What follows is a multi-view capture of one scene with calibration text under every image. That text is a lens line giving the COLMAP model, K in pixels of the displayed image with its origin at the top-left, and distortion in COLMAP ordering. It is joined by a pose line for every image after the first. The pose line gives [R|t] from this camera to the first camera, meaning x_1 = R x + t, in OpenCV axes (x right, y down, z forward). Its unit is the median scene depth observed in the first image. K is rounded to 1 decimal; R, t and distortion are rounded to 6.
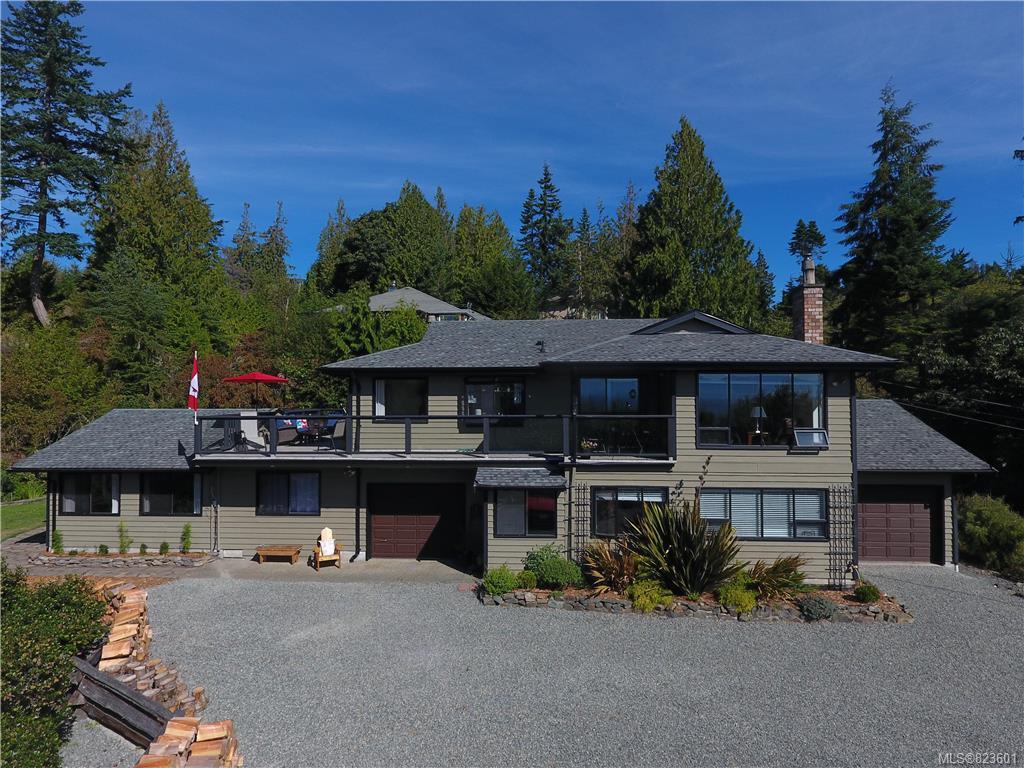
lens RADIAL K [[600.9, 0, 512.3], [0, 600.9, 385.5], [0, 0, 1]] dist [0.001790, -0.004707]
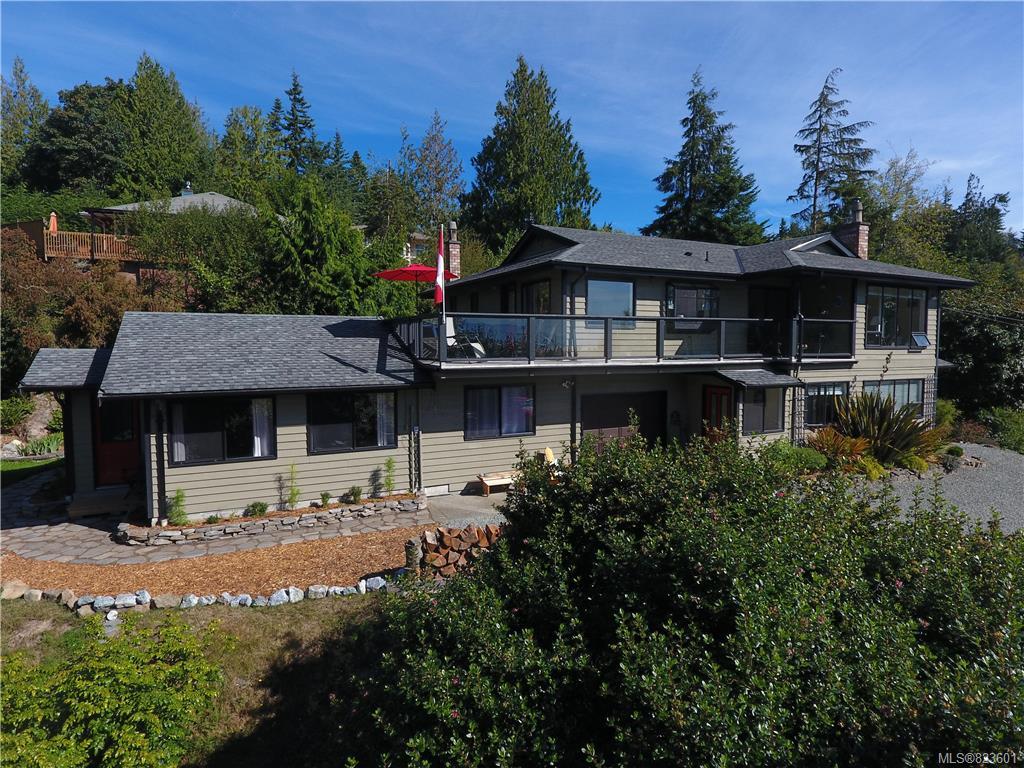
lens RADIAL K [[600.9, 0, 511.7], [0, 600.9, 380.9], [0, 0, 1]] dist [0.001790, -0.004707]
pose [[0.860845, -0.028886, 0.508046, -0.788742], [-0.011173, 0.997074, 0.075622, 0.074722], [-0.508744, -0.070775, 0.858004, 0.283402]]
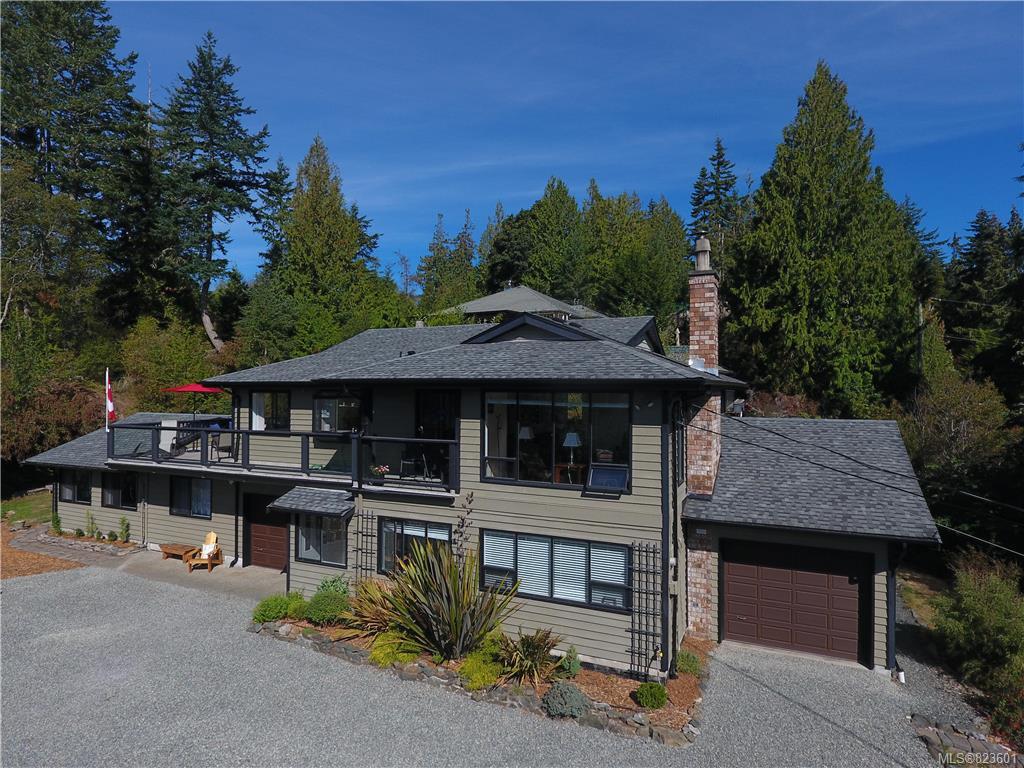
lens RADIAL K [[600.9, 0, 511.2], [0, 600.9, 386.1], [0, 0, 1]] dist [0.001790, -0.004707]
pose [[0.931730, 0.003268, -0.363137, 0.562934], [0.001554, 0.999914, 0.012986, -0.033767], [0.363149, -0.012664, 0.931645, 0.205379]]
